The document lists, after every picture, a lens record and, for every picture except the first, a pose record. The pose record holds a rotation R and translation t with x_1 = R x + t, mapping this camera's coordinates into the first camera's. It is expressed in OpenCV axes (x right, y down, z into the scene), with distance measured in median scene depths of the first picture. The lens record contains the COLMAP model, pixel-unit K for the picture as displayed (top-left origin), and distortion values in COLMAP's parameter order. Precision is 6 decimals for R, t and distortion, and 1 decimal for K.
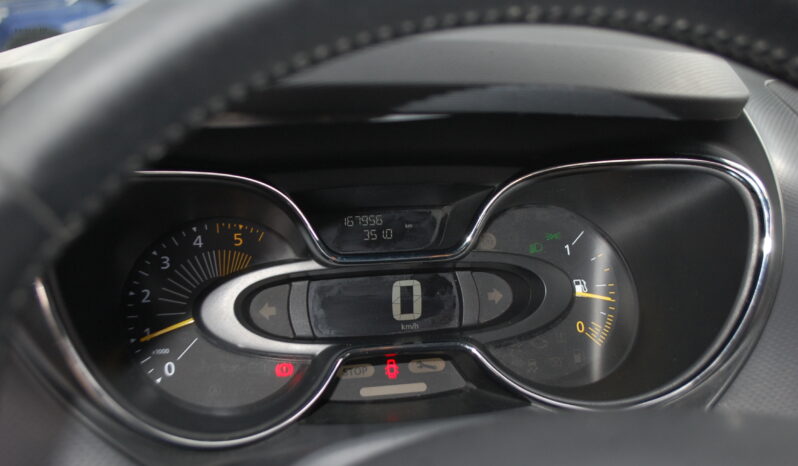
lens RADIAL K [[936.3, 0, 399.0], [0, 936.3, 233.0], [0, 0, 1]] dist [-0.002981, -0.003494]
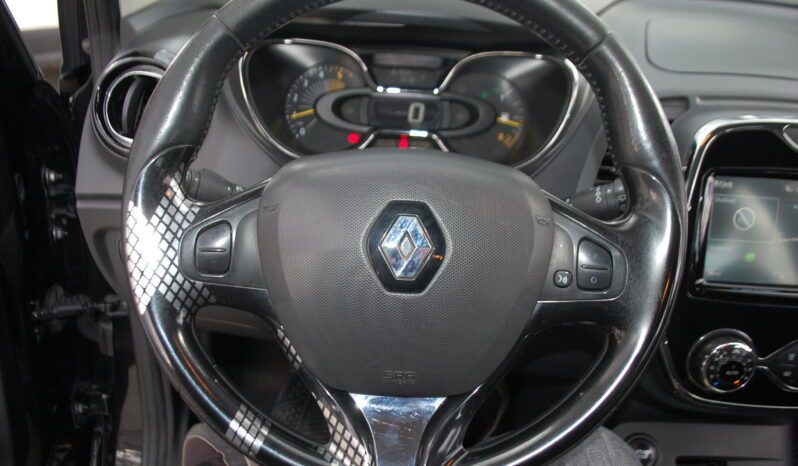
lens RADIAL K [[604.7, 0, 399.0], [0, 604.7, 233.0], [0, 0, 1]] dist [-0.071977, 0.001325]
pose [[0.979201, 0.139090, -0.147712, 0.216124], [-0.099916, 0.964214, 0.245577, 0.003634], [0.176583, -0.225711, 0.958057, -0.368582]]
